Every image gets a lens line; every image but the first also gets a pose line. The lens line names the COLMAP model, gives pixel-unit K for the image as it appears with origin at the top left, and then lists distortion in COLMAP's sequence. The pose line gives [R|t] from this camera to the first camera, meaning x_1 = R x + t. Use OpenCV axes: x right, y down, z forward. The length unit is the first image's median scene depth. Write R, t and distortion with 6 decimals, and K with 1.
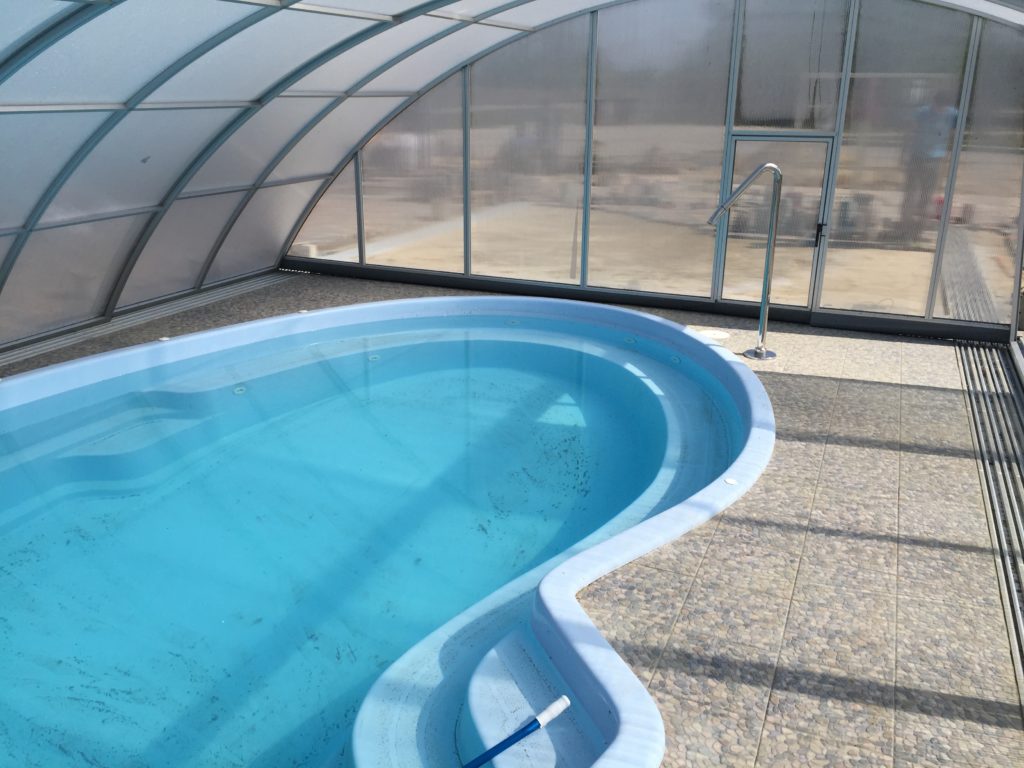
lens RADIAL K [[877.6, 0, 523.1], [0, 877.6, 397.1], [0, 0, 1]] dist [0.012925, 0.001715]
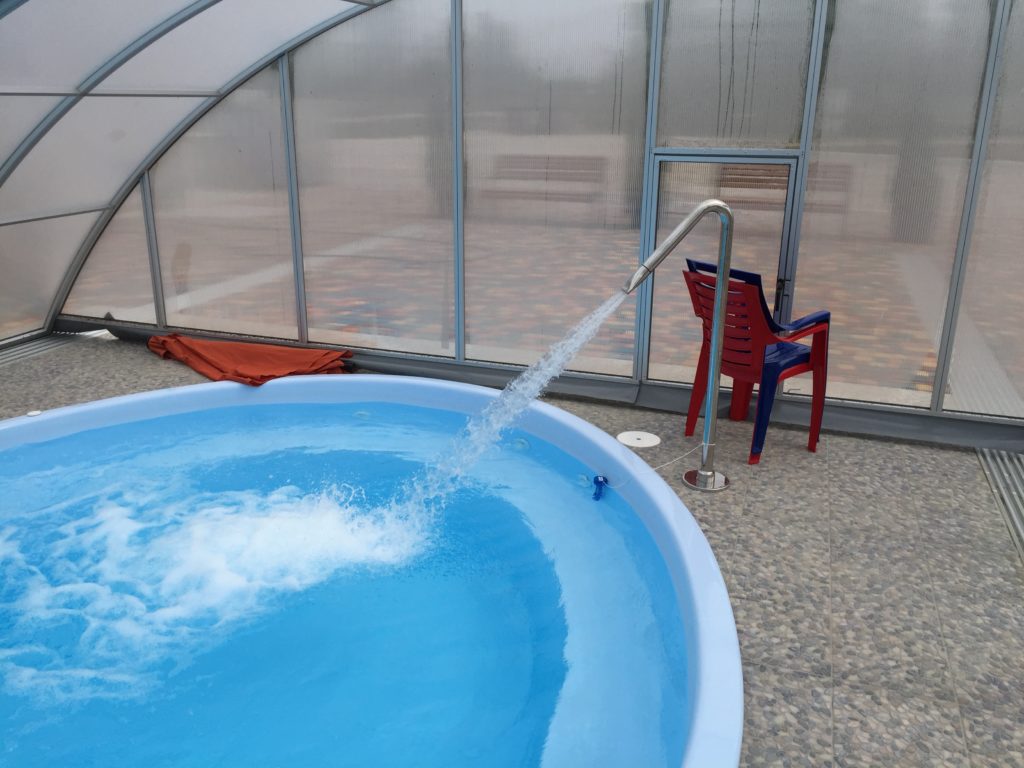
lens RADIAL K [[859.2, 0, 511.6], [0, 859.2, 375.1], [0, 0, 1]] dist [0.002571, 0.002950]
pose [[0.998156, -0.016518, 0.058410, 0.084287], [0.017838, 0.999596, -0.022150, -0.115998], [-0.058021, 0.023151, 0.998047, 0.348855]]
